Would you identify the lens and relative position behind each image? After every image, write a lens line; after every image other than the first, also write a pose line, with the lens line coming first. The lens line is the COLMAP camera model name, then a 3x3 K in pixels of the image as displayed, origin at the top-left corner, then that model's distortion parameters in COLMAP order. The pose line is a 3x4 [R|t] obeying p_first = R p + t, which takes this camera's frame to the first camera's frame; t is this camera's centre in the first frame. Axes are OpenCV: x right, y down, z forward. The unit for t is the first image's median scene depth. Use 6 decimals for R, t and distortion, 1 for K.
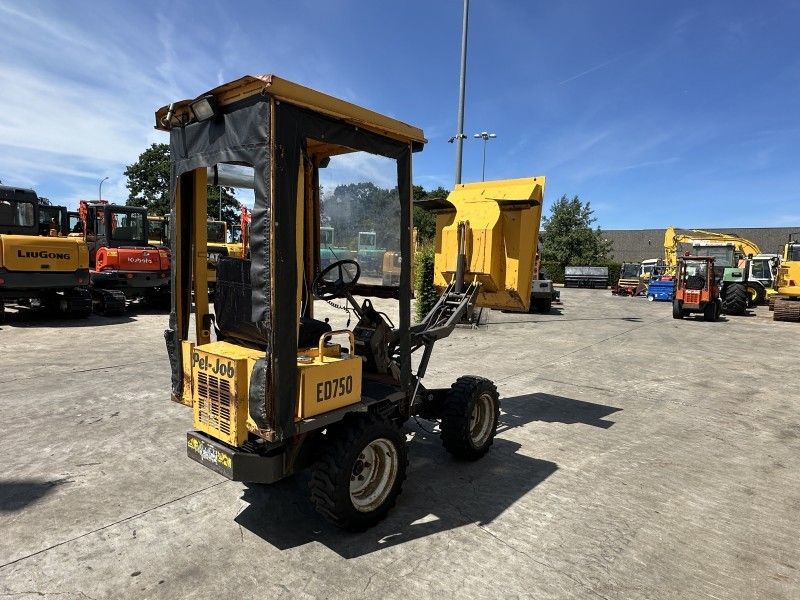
lens RADIAL K [[468.9, 0, 401.1], [0, 468.9, 299.8], [0, 0, 1]] dist [-0.000907, 0.001377]
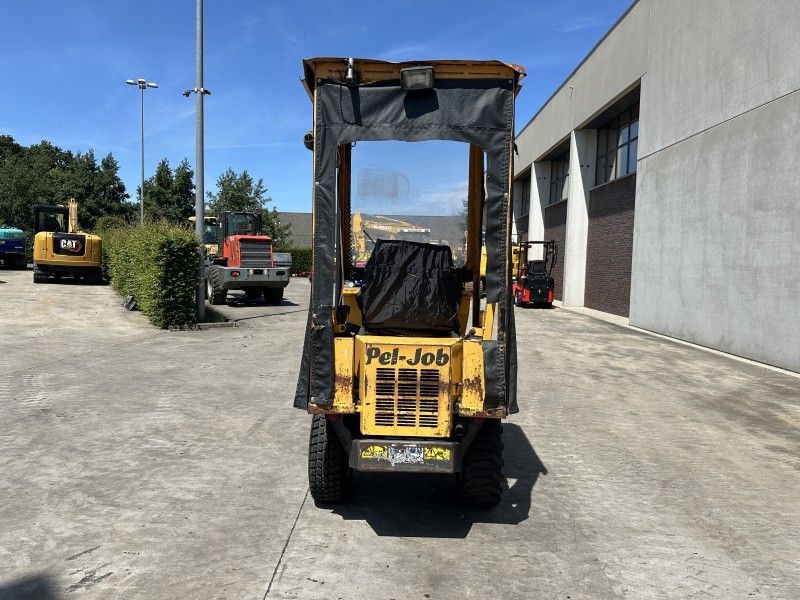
lens RADIAL K [[561.7, 0, 395.6], [0, 561.7, 292.8], [0, 0, 1]] dist [0.051803, -0.062572]
pose [[0.796018, -0.050264, 0.603182, -0.840894], [0.050007, 0.998600, 0.017220, -0.004525], [-0.603203, 0.016456, 0.797418, 0.105530]]
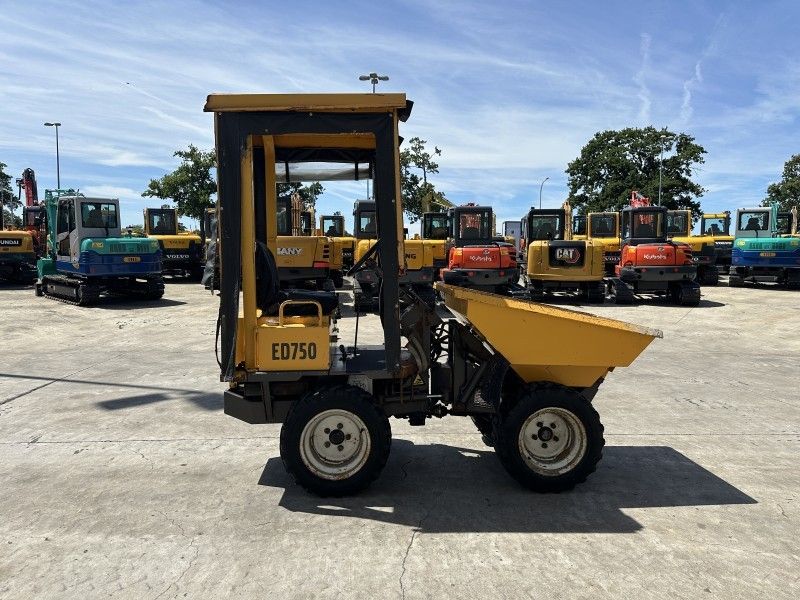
lens RADIAL K [[561.2, 0, 397.8], [0, 561.2, 288.2], [0, 0, 1]] dist [0.061007, -0.063535]
pose [[0.663443, 0.010609, -0.748151, 0.816794], [-0.040012, 0.998972, -0.021316, 0.046621], [0.747156, 0.044077, 0.663186, 0.235375]]
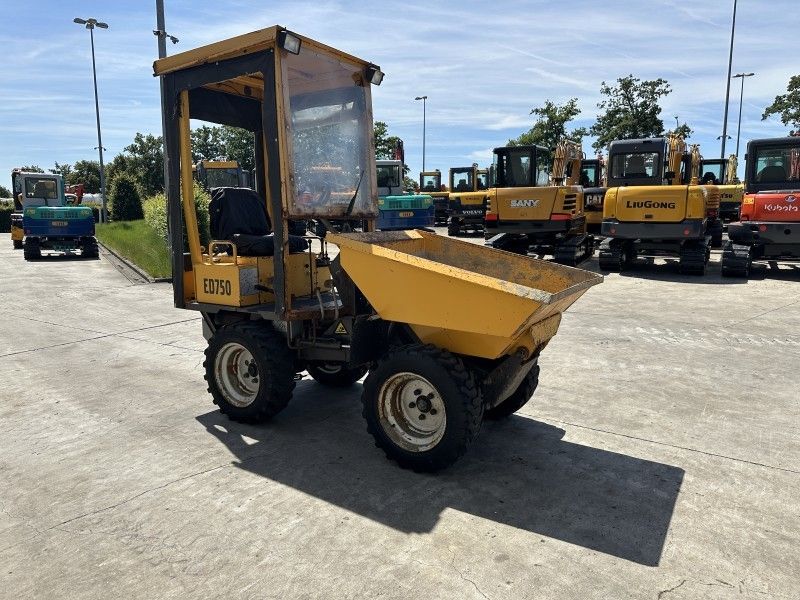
lens RADIAL K [[561.7, 0, 395.6], [0, 561.7, 292.8], [0, 0, 1]] dist [0.051803, -0.062572]
pose [[0.092350, 0.105814, -0.990088, 1.095350], [-0.071248, 0.992491, 0.099425, 0.019374], [0.993174, 0.061360, 0.099196, 1.059084]]
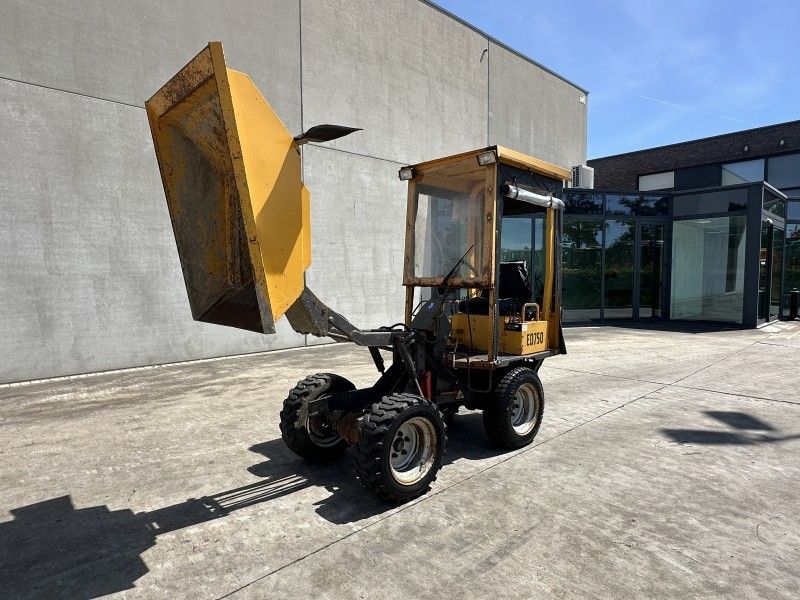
lens RADIAL K [[468.3, 0, 398.7], [0, 468.3, 301.2], [0, 0, 1]] dist [-0.002741, 0.001857]
pose [[-0.988052, -0.038052, 0.149347, -0.162801], [-0.017998, 0.990899, 0.133400, -0.135014], [-0.153064, 0.129118, -0.979745, 2.272234]]
